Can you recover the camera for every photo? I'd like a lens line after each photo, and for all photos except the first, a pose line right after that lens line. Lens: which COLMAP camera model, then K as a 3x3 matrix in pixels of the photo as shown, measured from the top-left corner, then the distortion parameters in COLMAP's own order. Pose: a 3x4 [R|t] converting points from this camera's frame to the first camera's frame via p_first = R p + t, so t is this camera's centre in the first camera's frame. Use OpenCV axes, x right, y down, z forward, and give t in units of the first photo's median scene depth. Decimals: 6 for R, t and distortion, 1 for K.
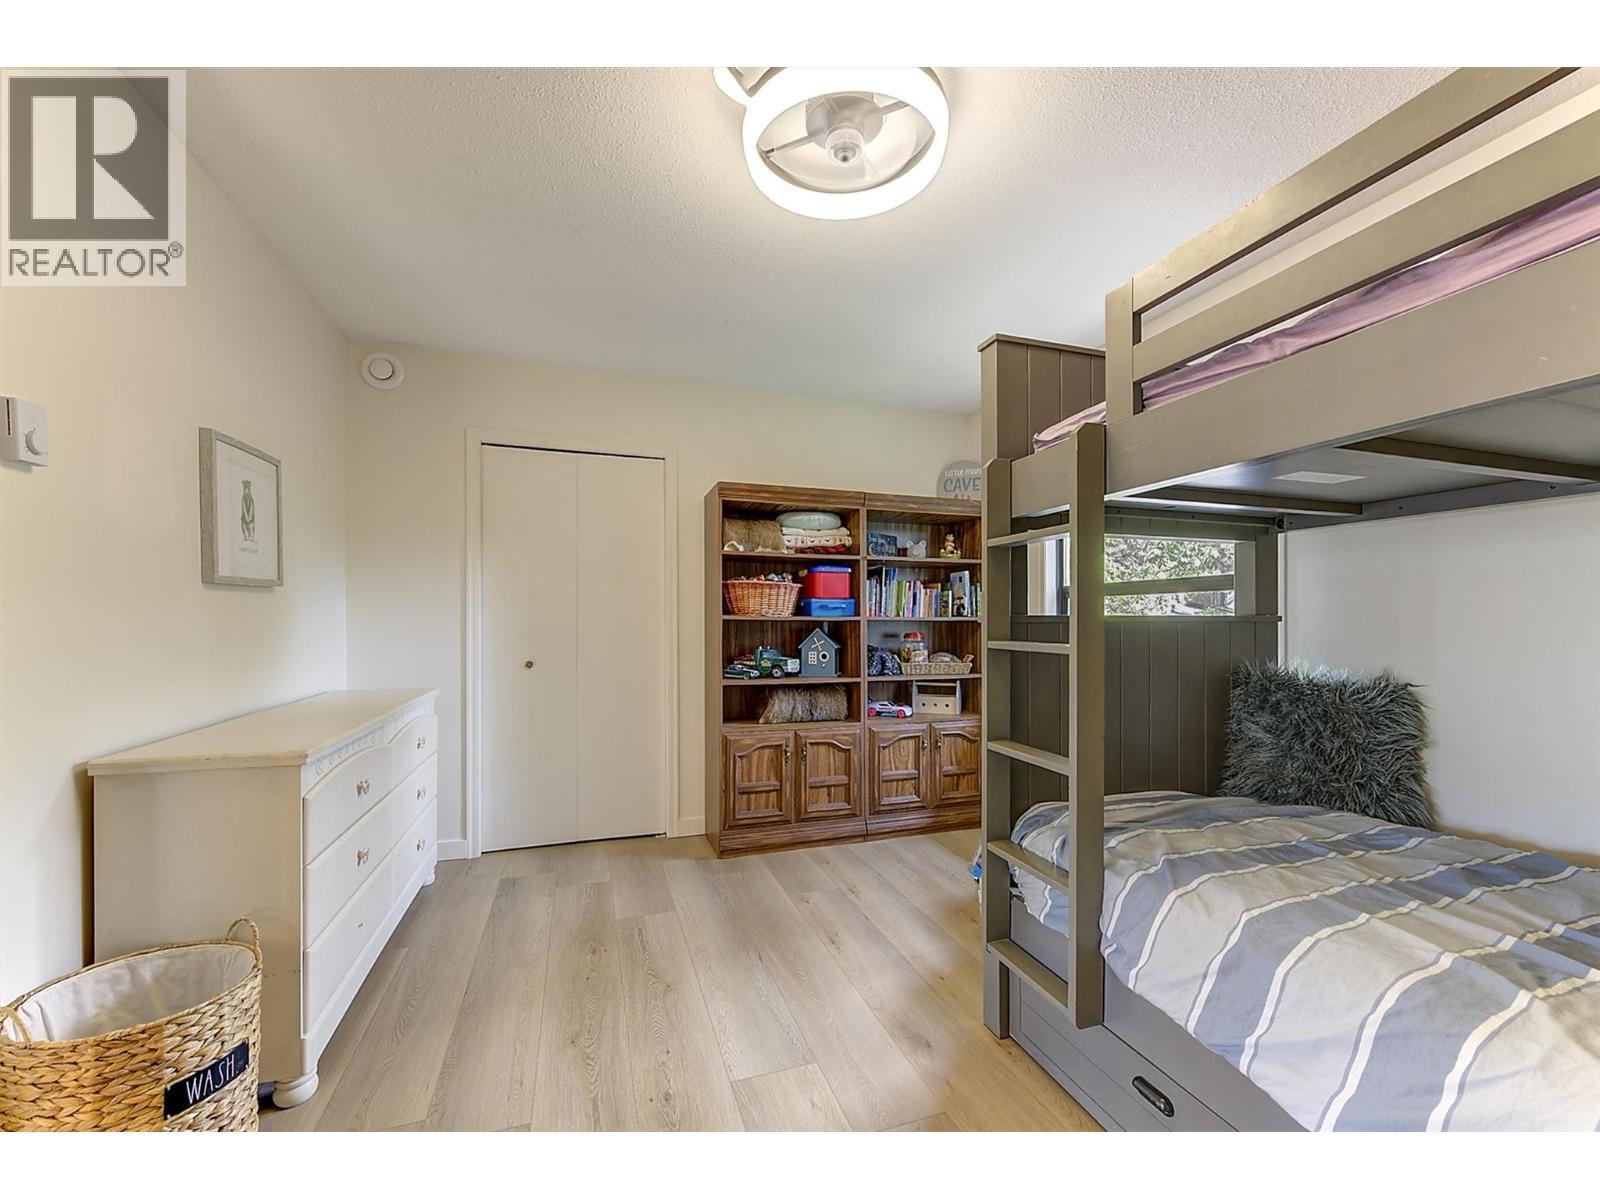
lens RADIAL K [[644.0, 0, 800.2], [0, 644.0, 622.2], [0, 0, 1]] dist [0.002120, -0.000060]
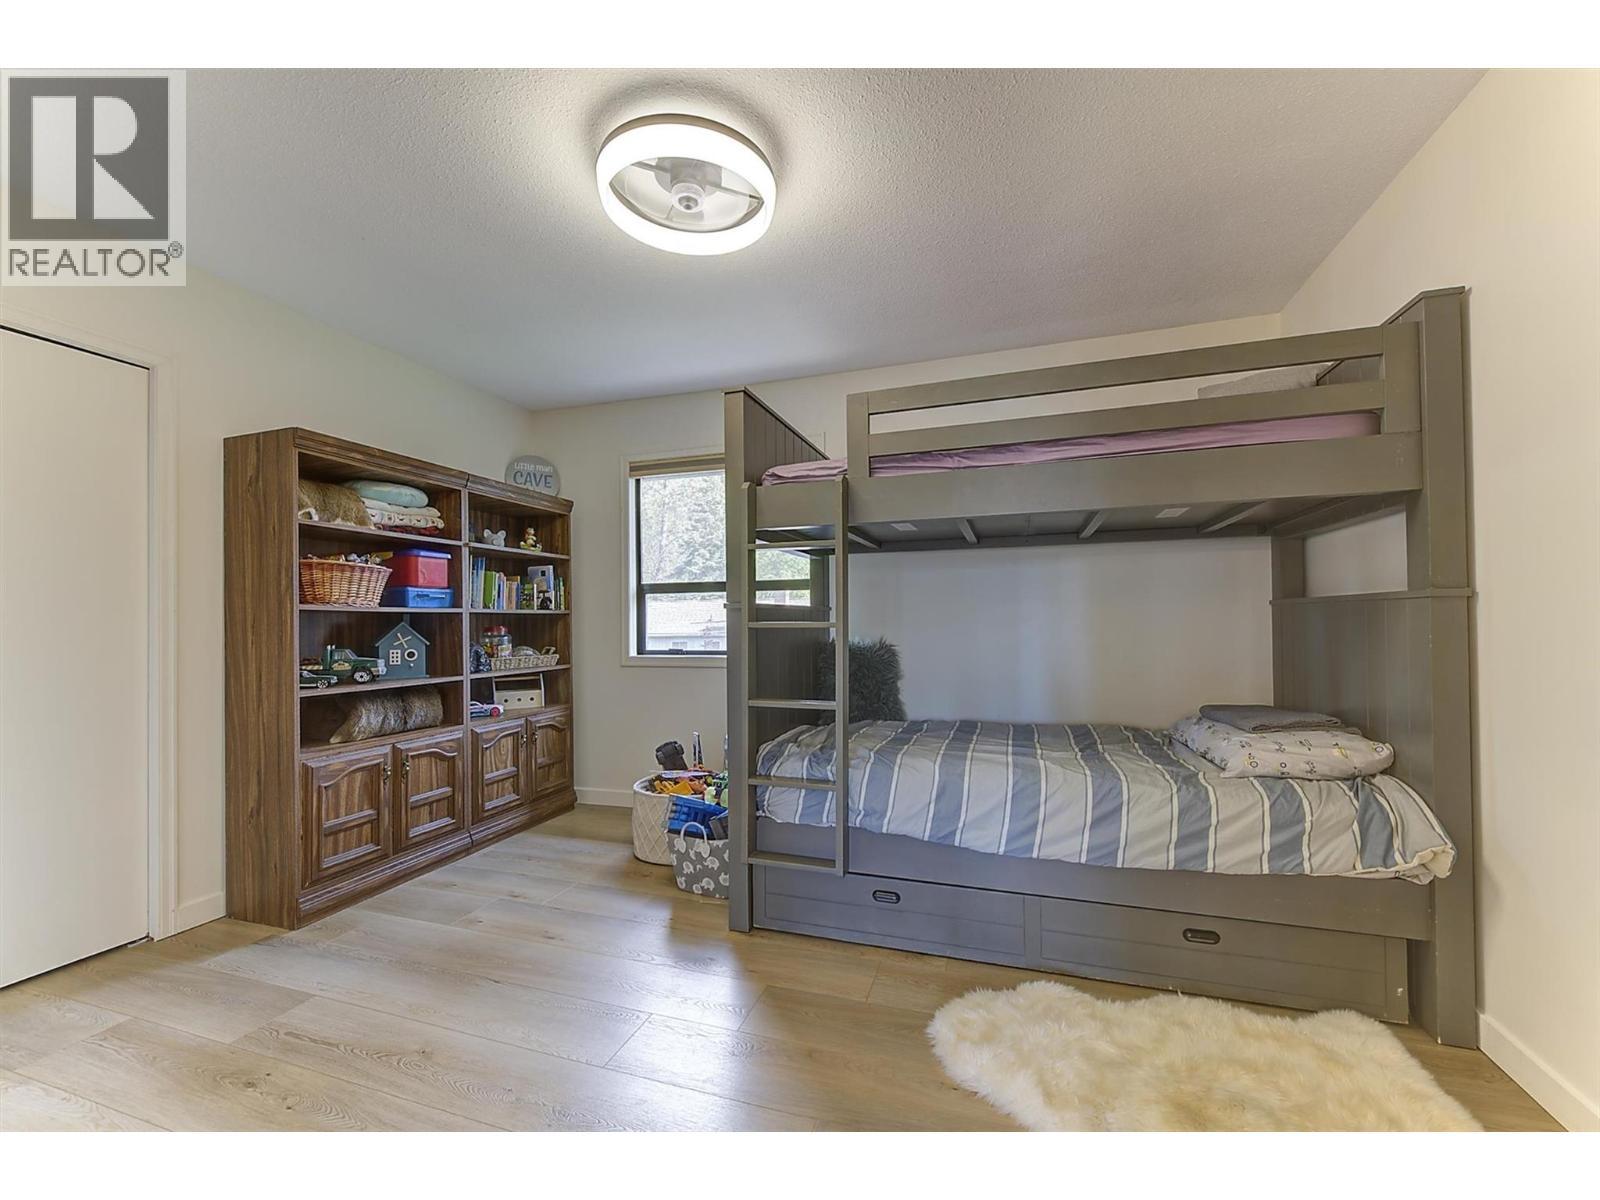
lens RADIAL K [[647.6, 0, 798.6], [0, 647.6, 613.5], [0, 0, 1]] dist [-0.000131, -0.000155]
pose [[0.601717, 0.002262, 0.798706, -0.350669], [0.010442, 0.999888, -0.010699, 0.013415], [-0.798641, 0.014778, 0.601626, 0.071557]]
